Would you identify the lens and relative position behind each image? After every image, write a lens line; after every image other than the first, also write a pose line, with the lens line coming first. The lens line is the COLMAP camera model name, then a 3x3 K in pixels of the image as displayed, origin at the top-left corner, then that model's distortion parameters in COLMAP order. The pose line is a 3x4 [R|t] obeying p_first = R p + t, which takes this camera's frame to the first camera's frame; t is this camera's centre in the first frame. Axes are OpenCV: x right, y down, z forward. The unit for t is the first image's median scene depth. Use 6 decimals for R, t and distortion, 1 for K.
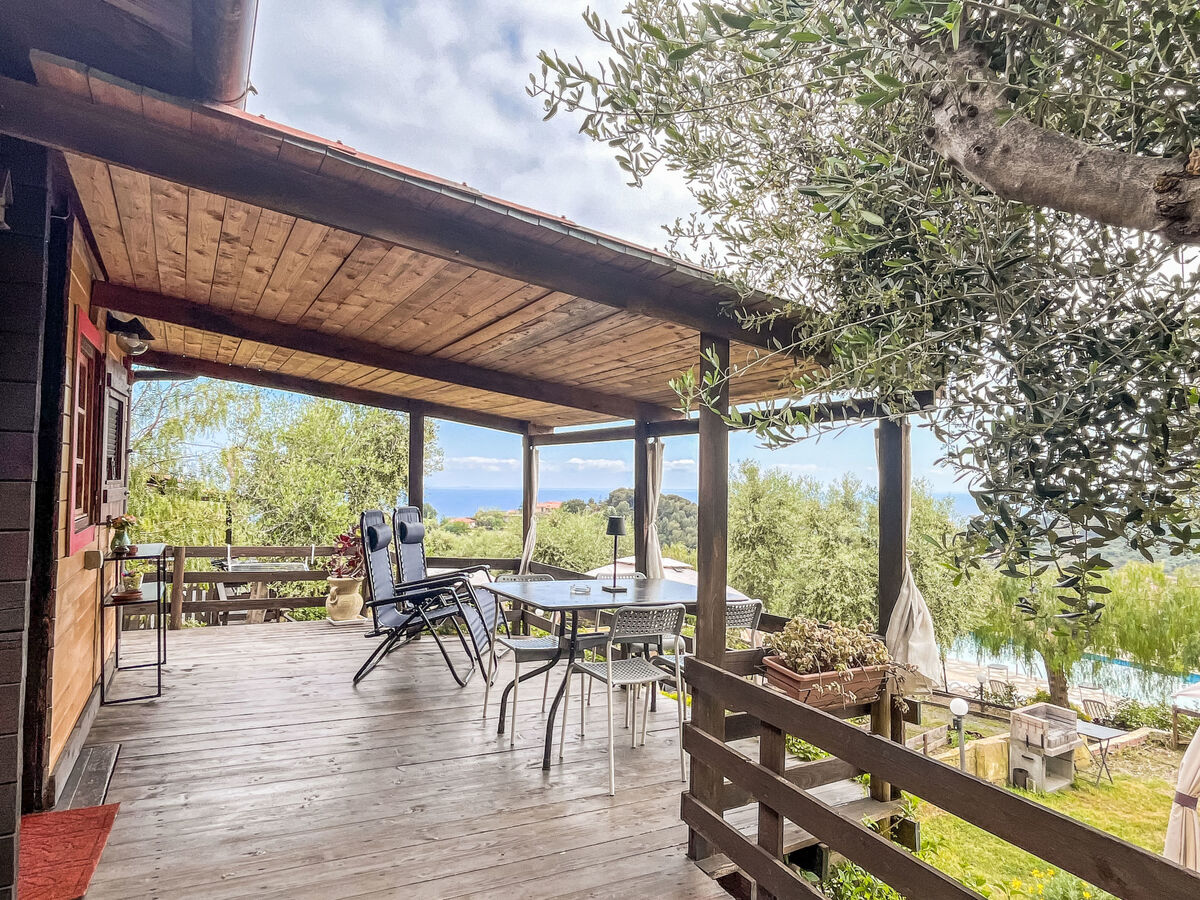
lens RADIAL K [[743.0, 0, 600.0], [0, 743.0, 450.0], [0, 0, 1]] dist [0.006781, 0.000038]
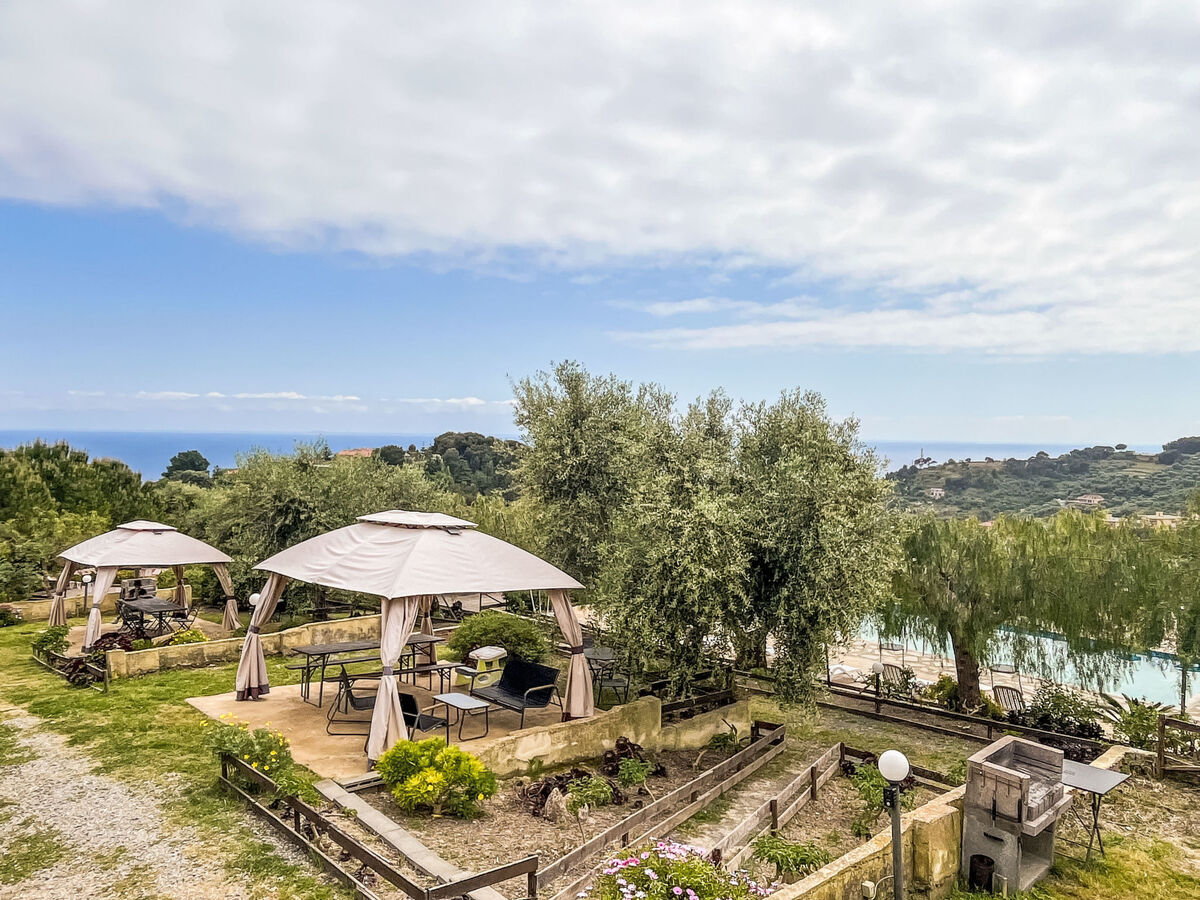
lens RADIAL K [[877.8, 0, 600.0], [0, 877.8, 450.0], [0, 0, 1]] dist [-0.000158, 0.000099]
pose [[0.981368, 0.000988, 0.192132, 0.091645], [-0.014235, 0.997612, 0.067577, 0.044061], [-0.191607, -0.069053, 0.979040, 0.273748]]
